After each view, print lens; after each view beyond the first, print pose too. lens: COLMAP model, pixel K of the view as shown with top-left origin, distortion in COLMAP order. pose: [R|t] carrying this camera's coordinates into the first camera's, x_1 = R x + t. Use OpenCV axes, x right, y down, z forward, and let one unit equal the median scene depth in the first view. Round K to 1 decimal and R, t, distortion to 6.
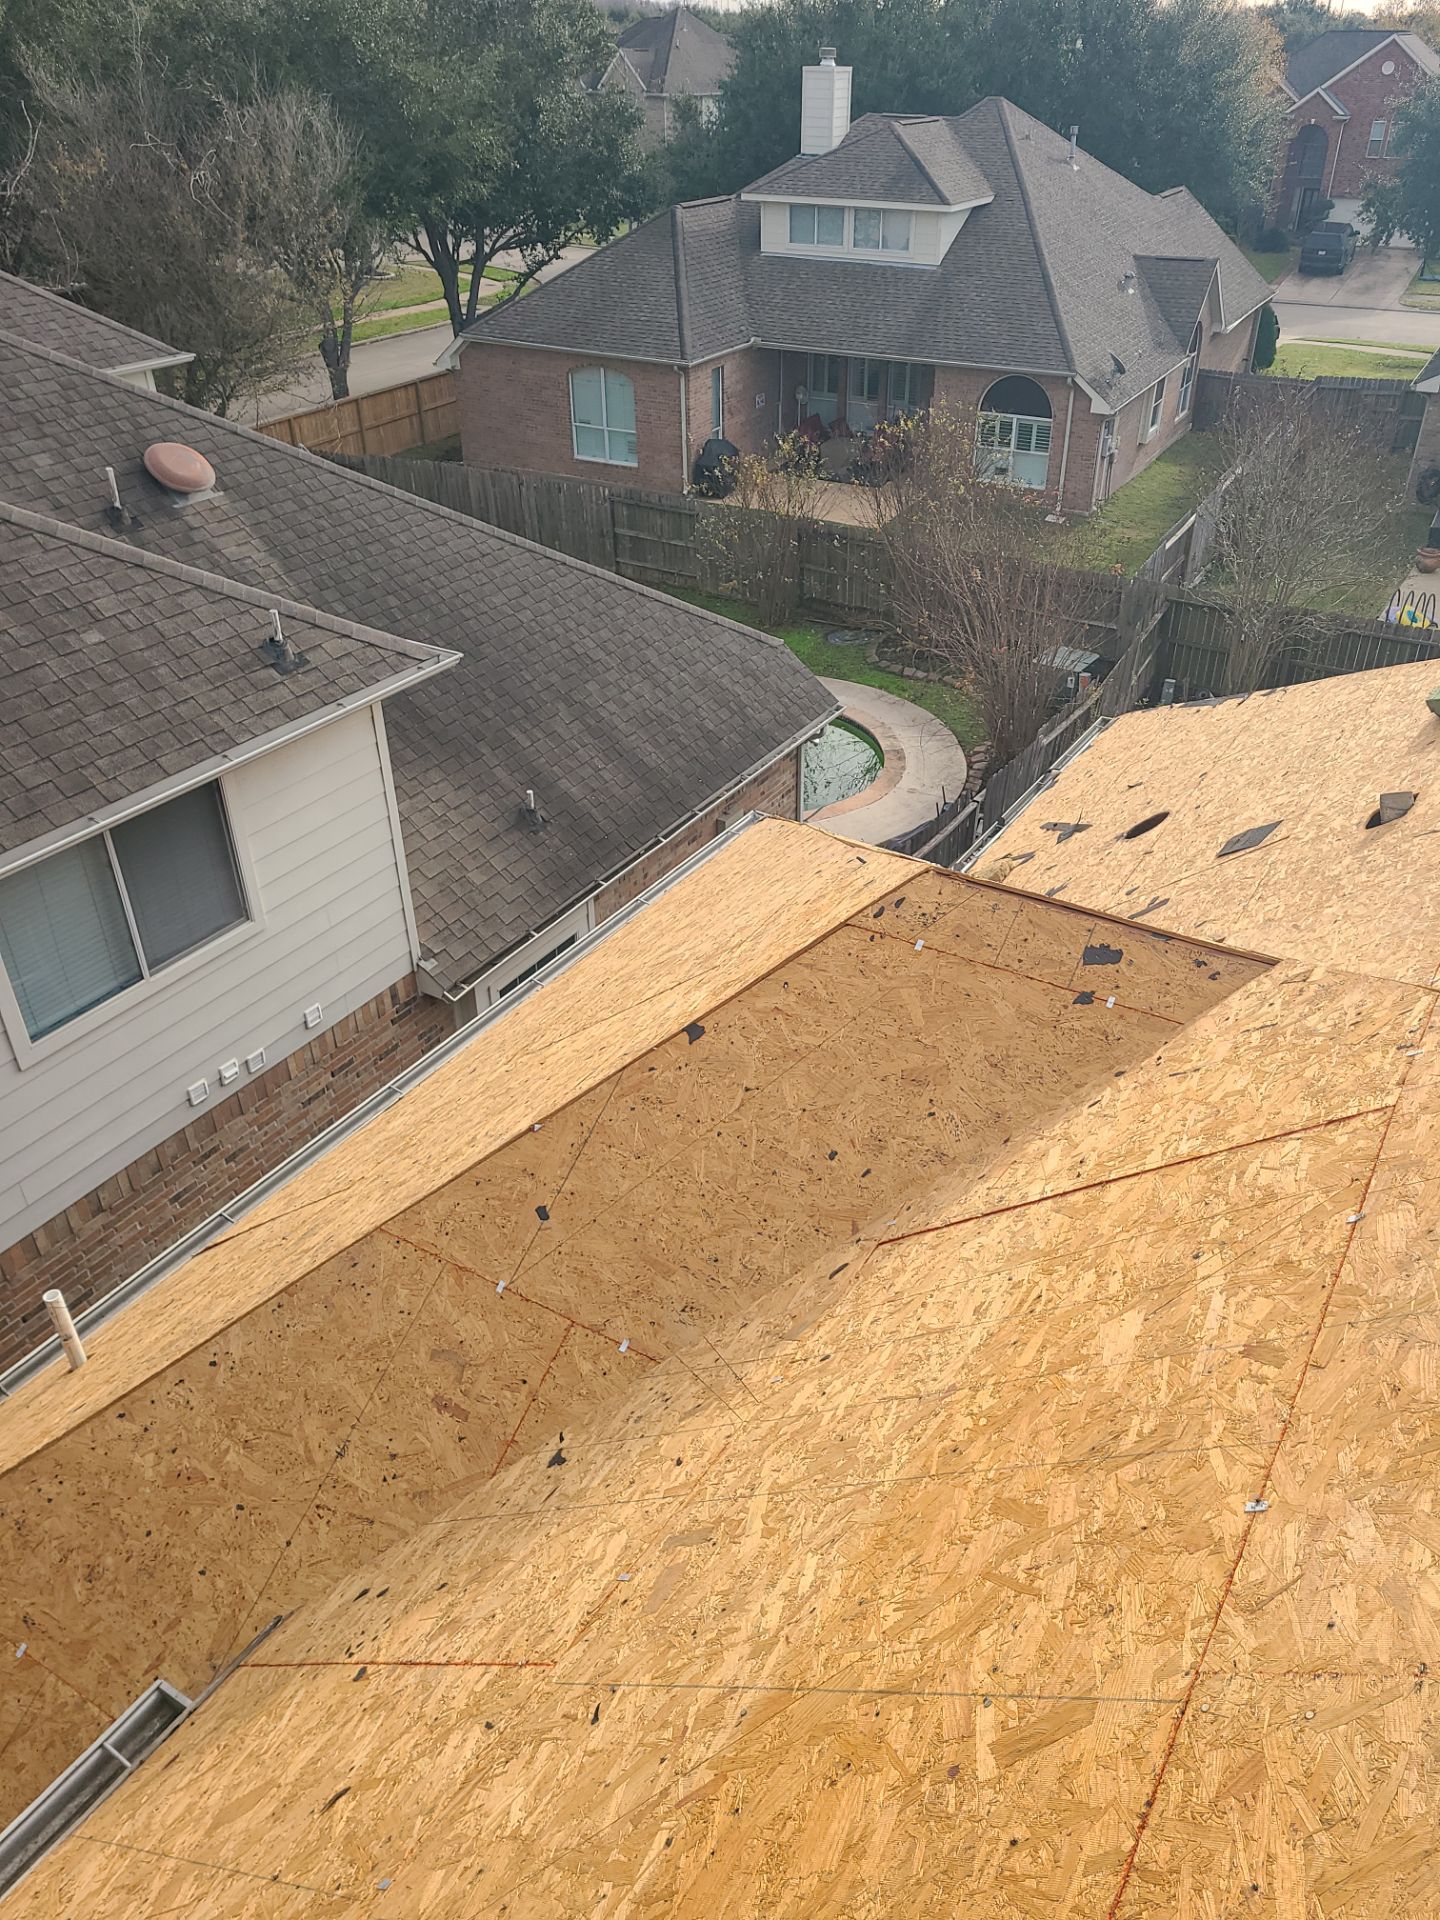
lens RADIAL K [[1447.8, 0, 722.4], [0, 1447.8, 962.3], [0, 0, 1]] dist [0.085404, -0.024733]
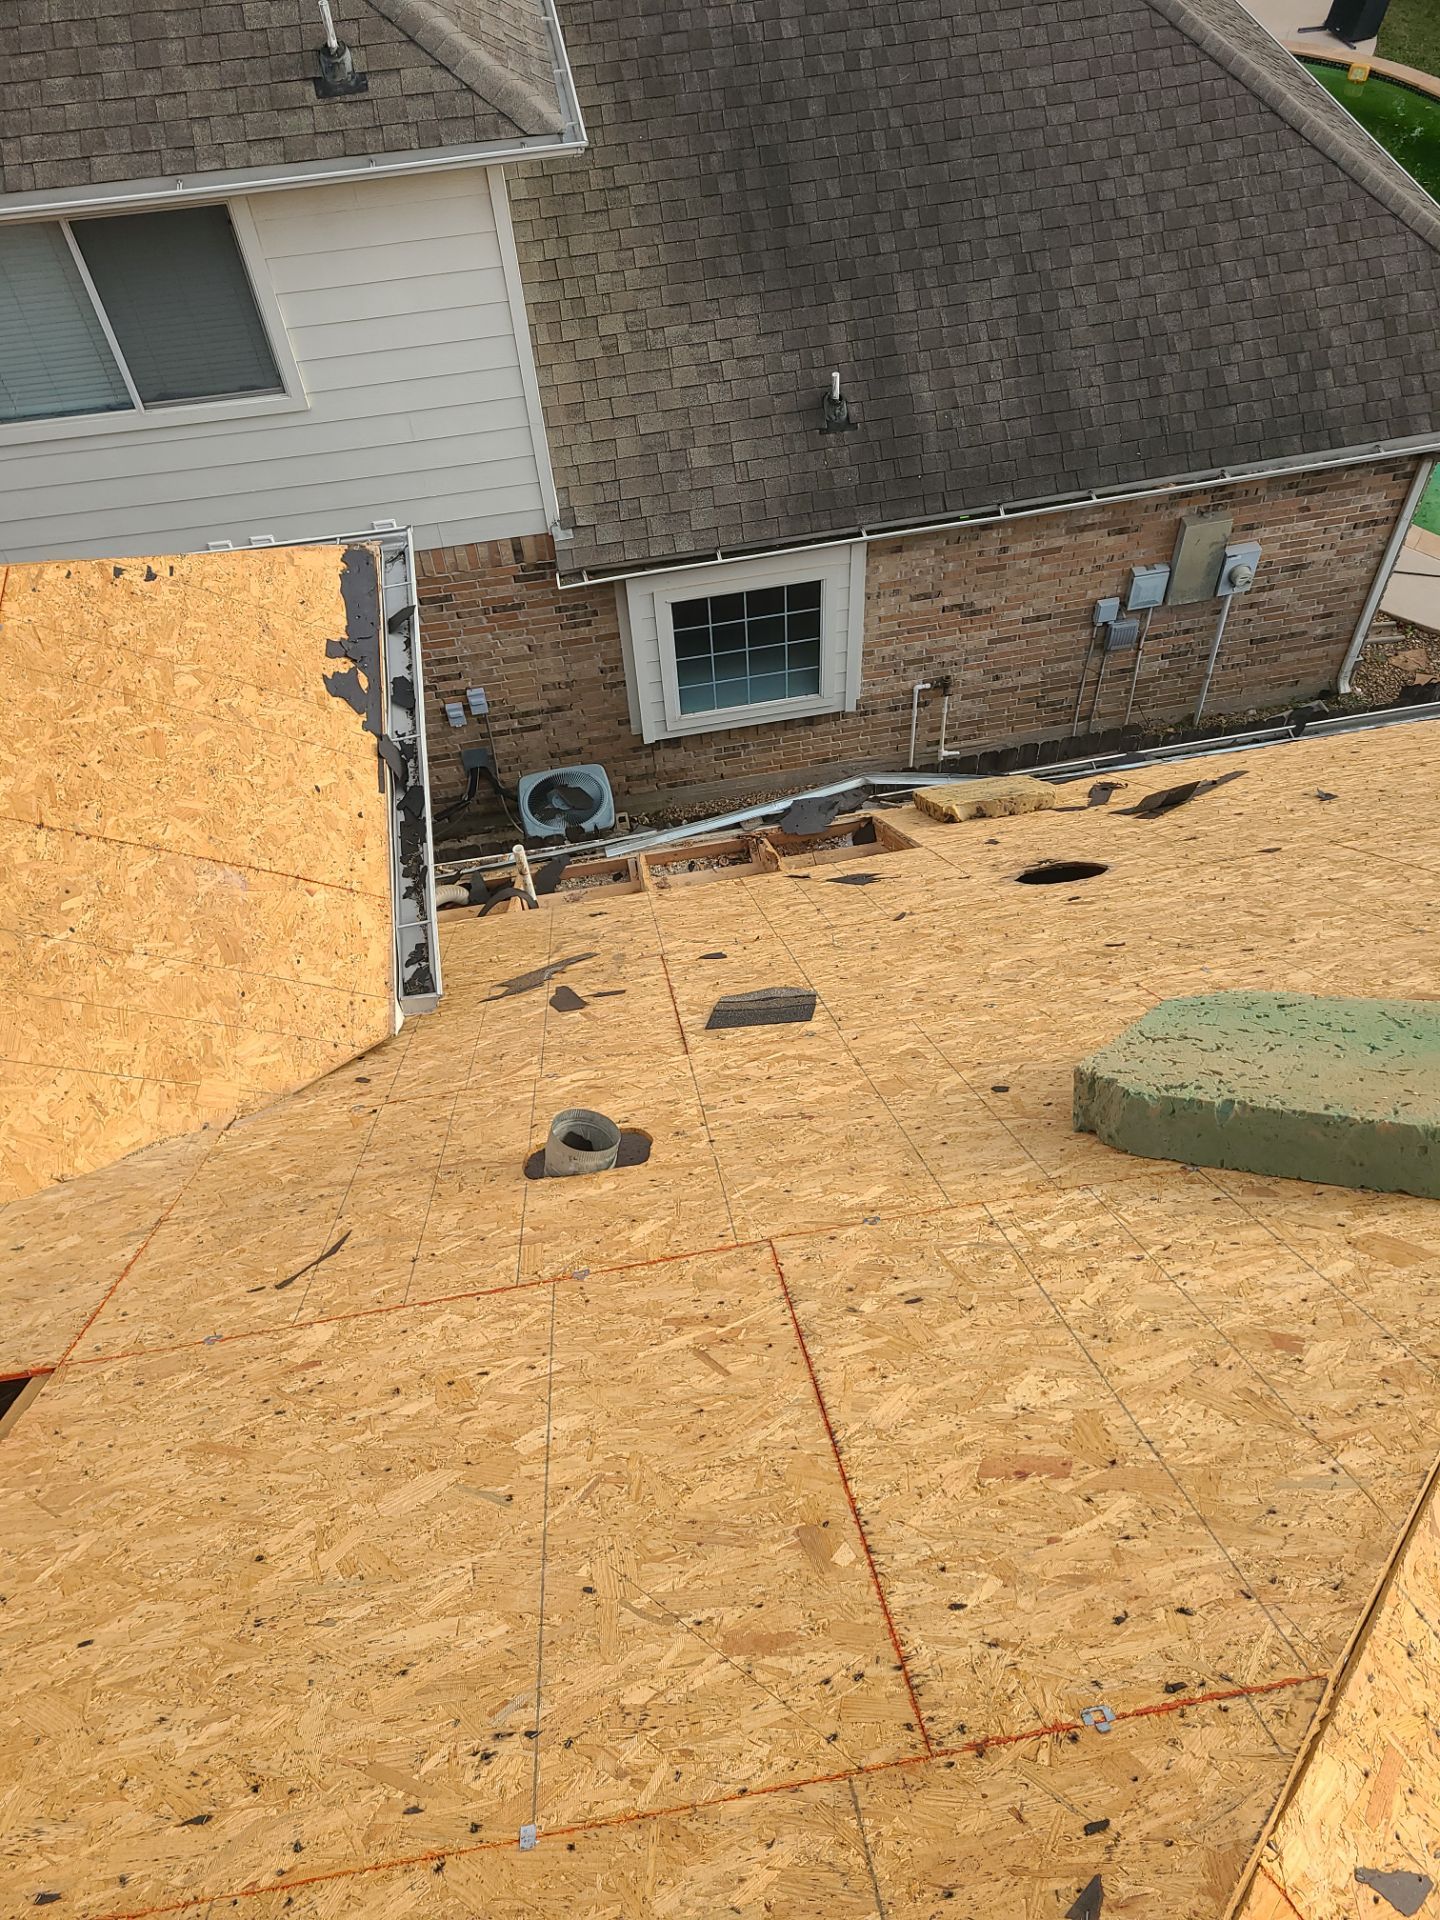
lens RADIAL K [[1447.8, 0, 720.1], [0, 1447.8, 953.9], [0, 0, 1]] dist [0.085404, -0.024733]
pose [[0.654939, 0.574074, -0.491421, 0.512312], [-0.367630, 0.810208, 0.456521, -0.273802], [0.660230, -0.118333, 0.741683, 0.498539]]
